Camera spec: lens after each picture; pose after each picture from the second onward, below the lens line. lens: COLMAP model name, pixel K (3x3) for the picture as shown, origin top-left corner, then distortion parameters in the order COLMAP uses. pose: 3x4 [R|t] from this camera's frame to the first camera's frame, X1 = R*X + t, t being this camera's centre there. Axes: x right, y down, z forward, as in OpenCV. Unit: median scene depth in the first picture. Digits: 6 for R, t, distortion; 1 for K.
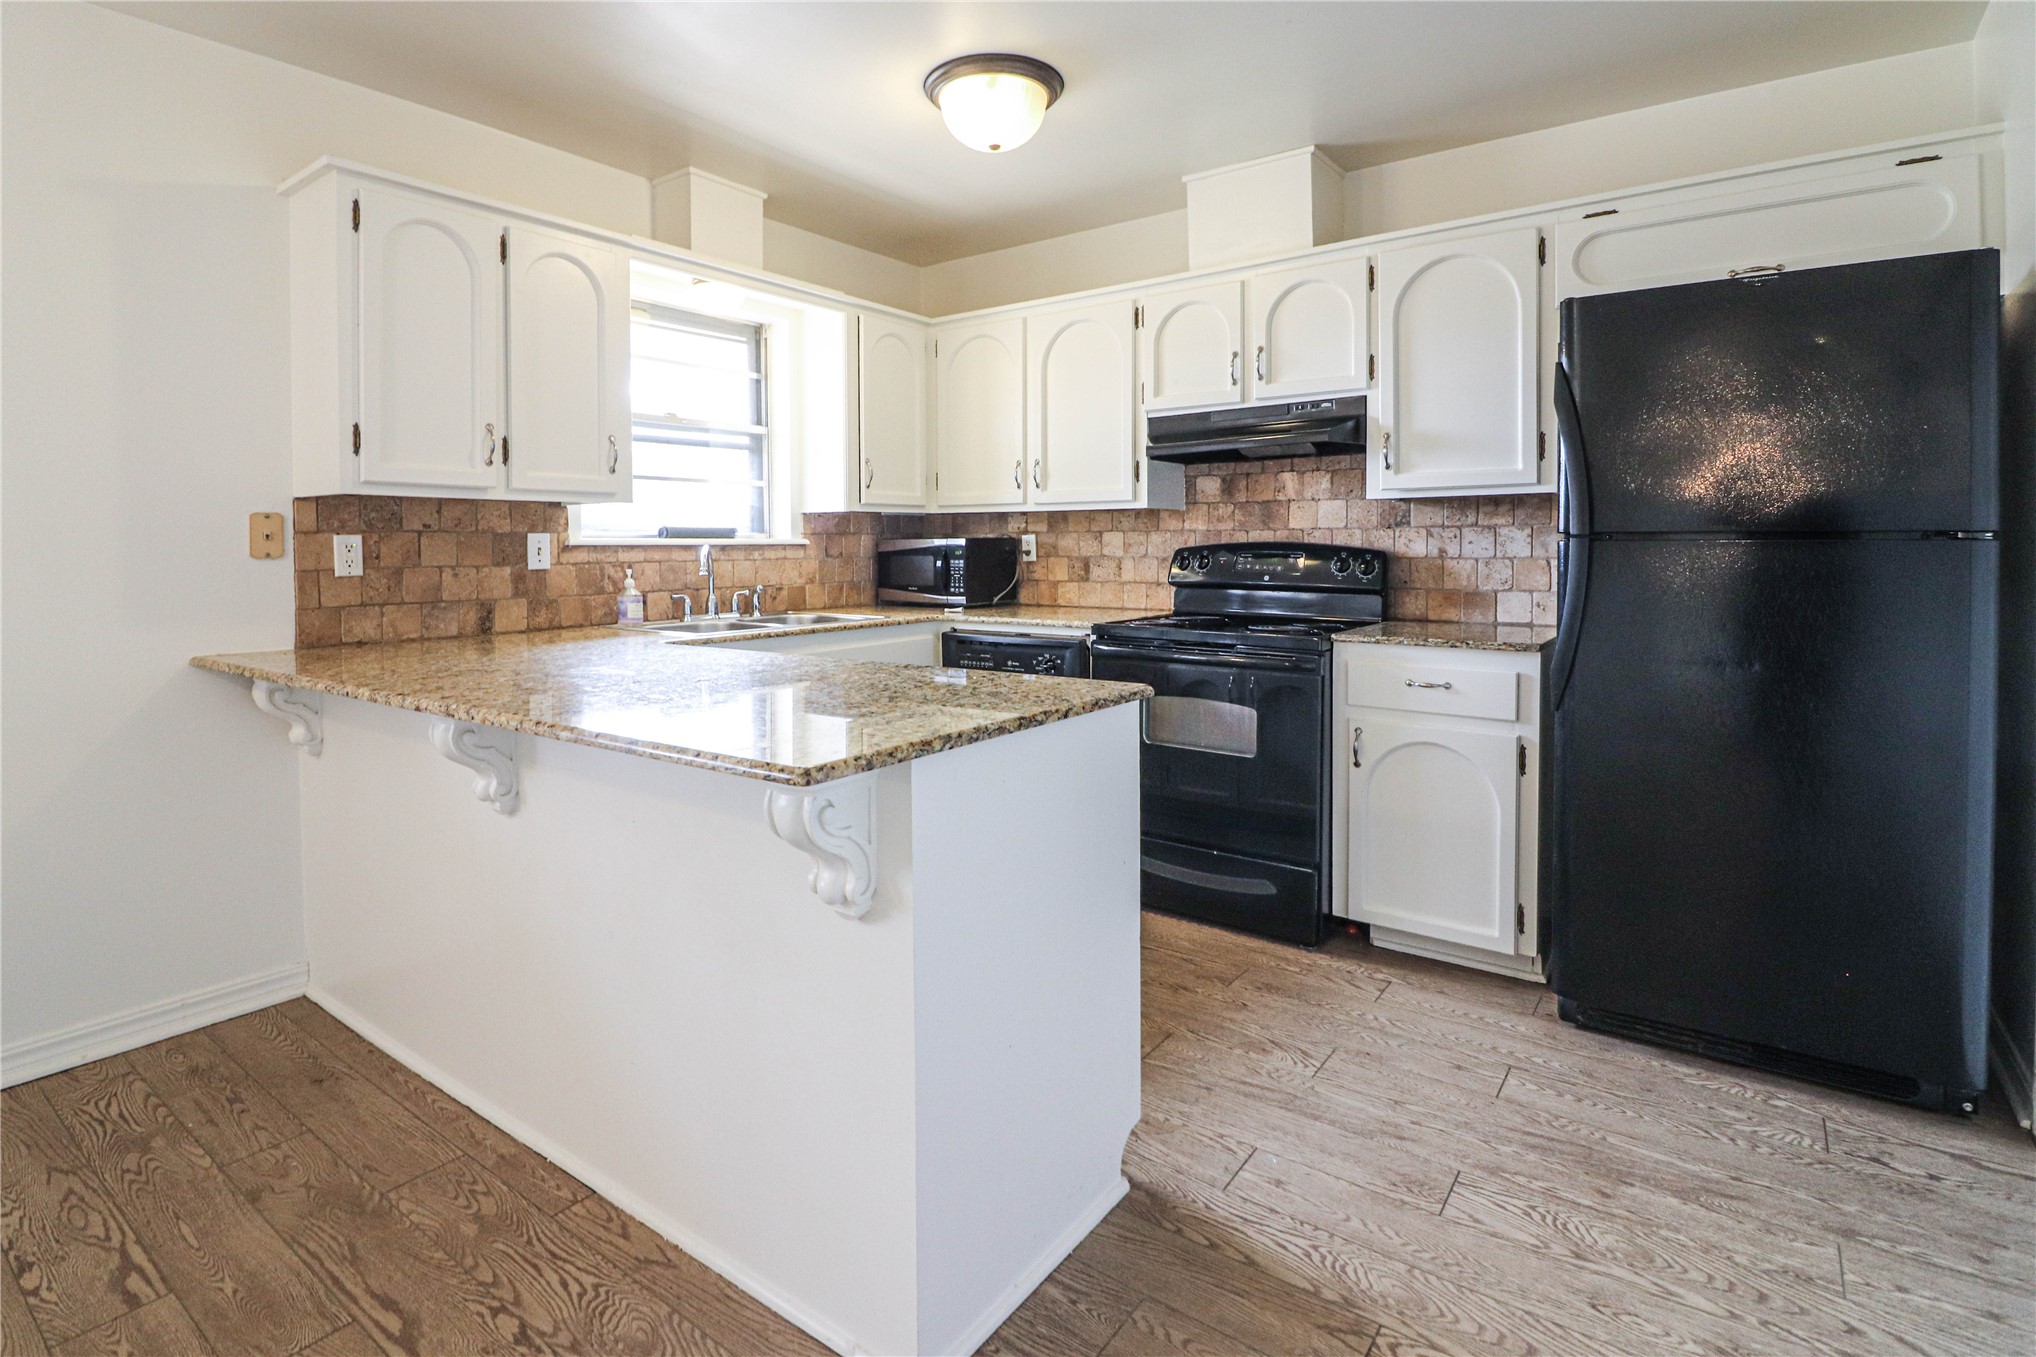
lens RADIAL K [[967.3, 0, 1022.3], [0, 967.3, 573.5], [0, 0, 1]] dist [0.000408, -0.006933]
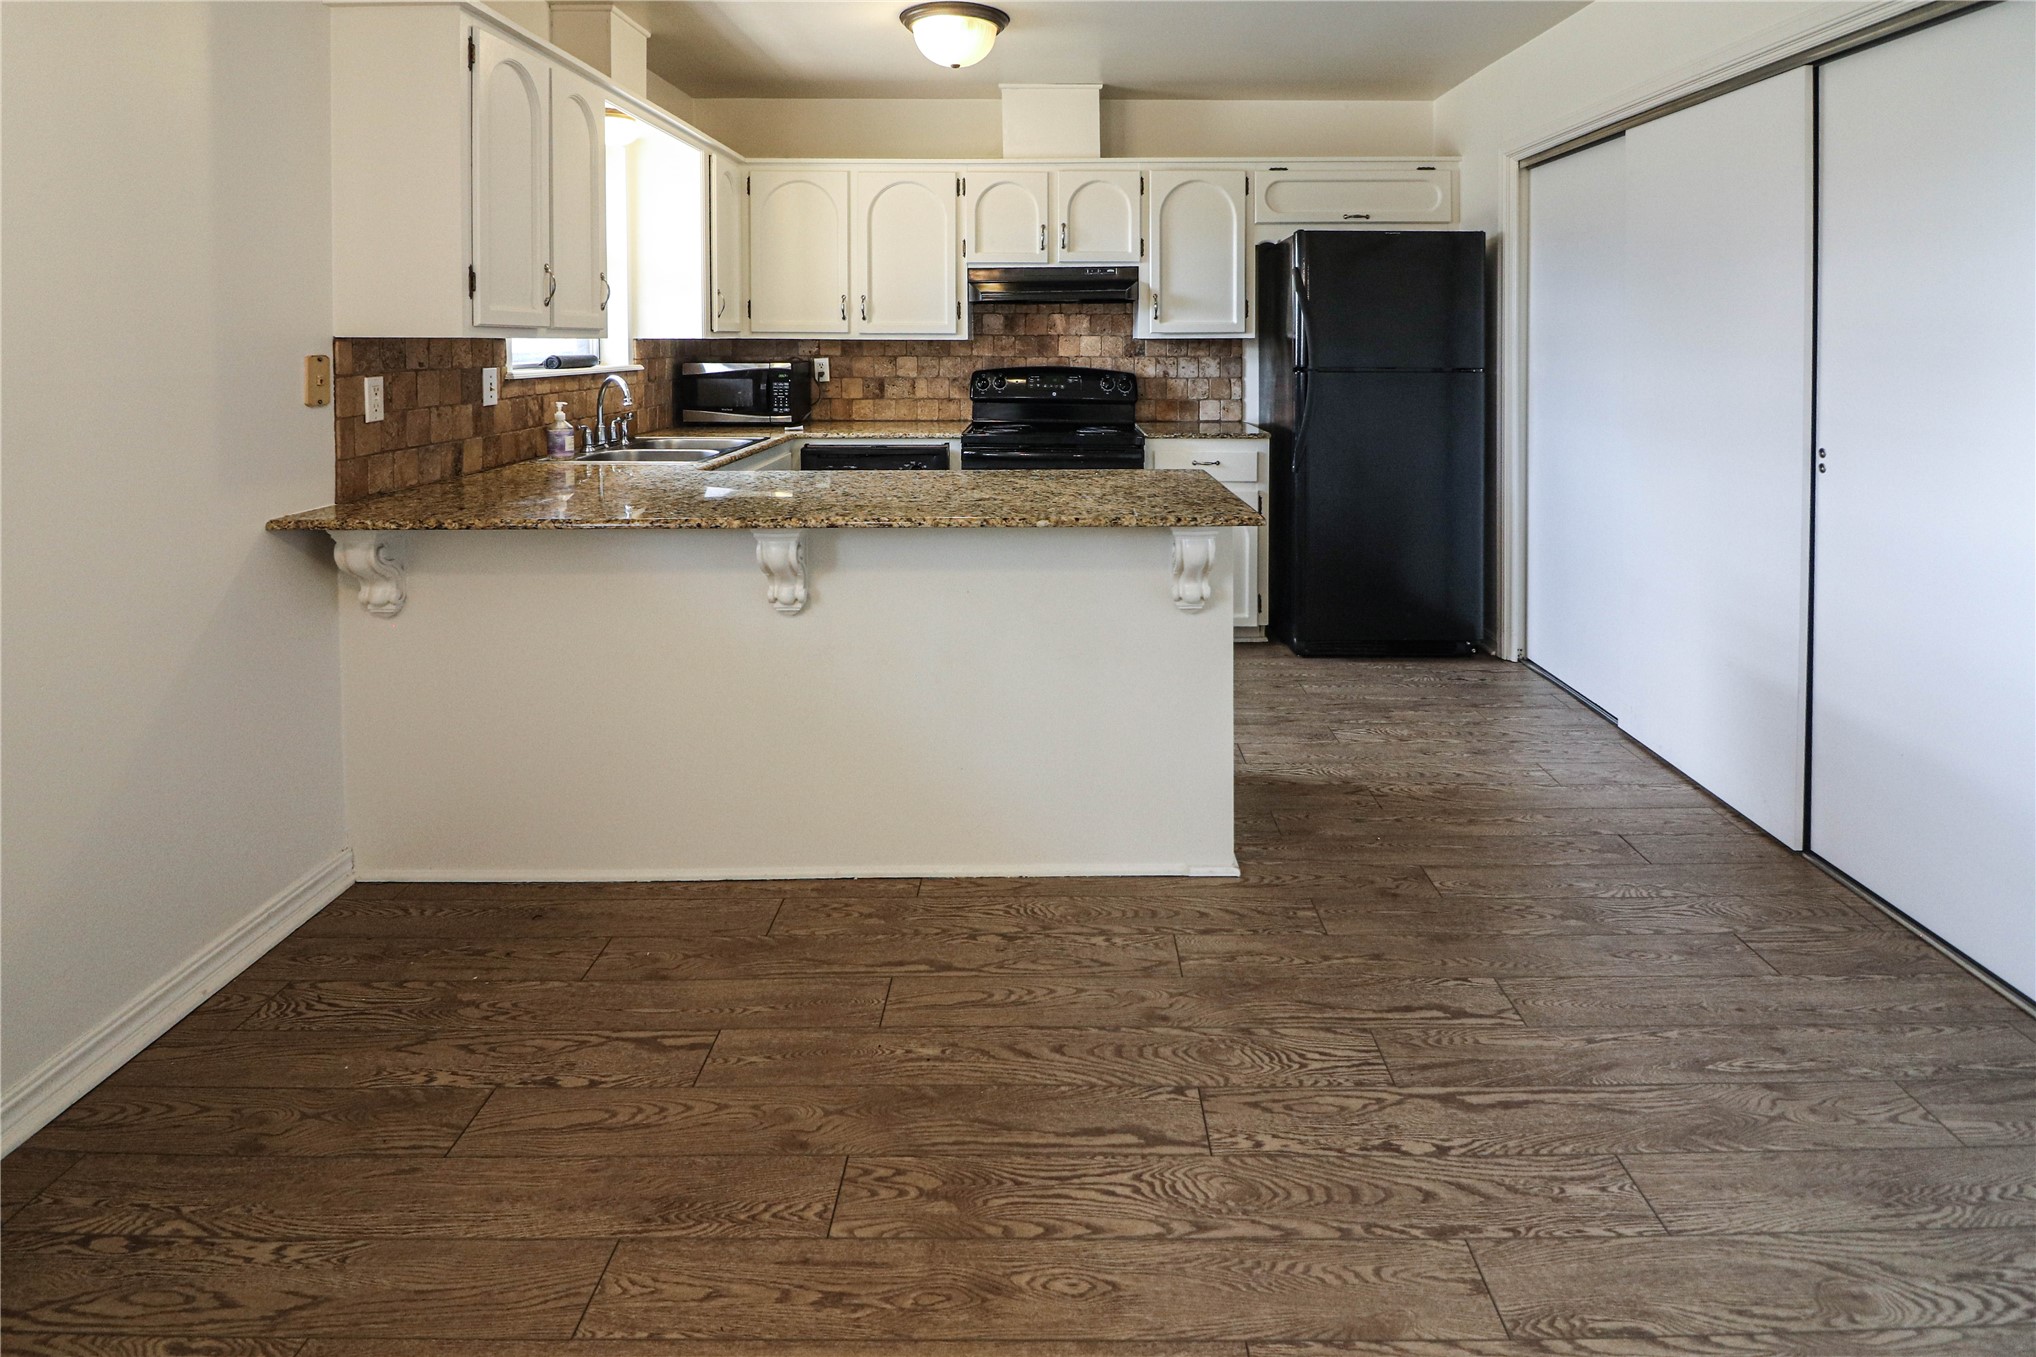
lens RADIAL K [[993.6, 0, 1060.9], [0, 993.6, 368.5], [0, 0, 1]] dist [0.001829, -0.005088]
pose [[0.804631, -0.009514, 0.593699, -0.573853], [0.011776, 0.999931, 0.000065, -0.031364], [-0.593659, 0.006939, 0.804687, -0.116084]]
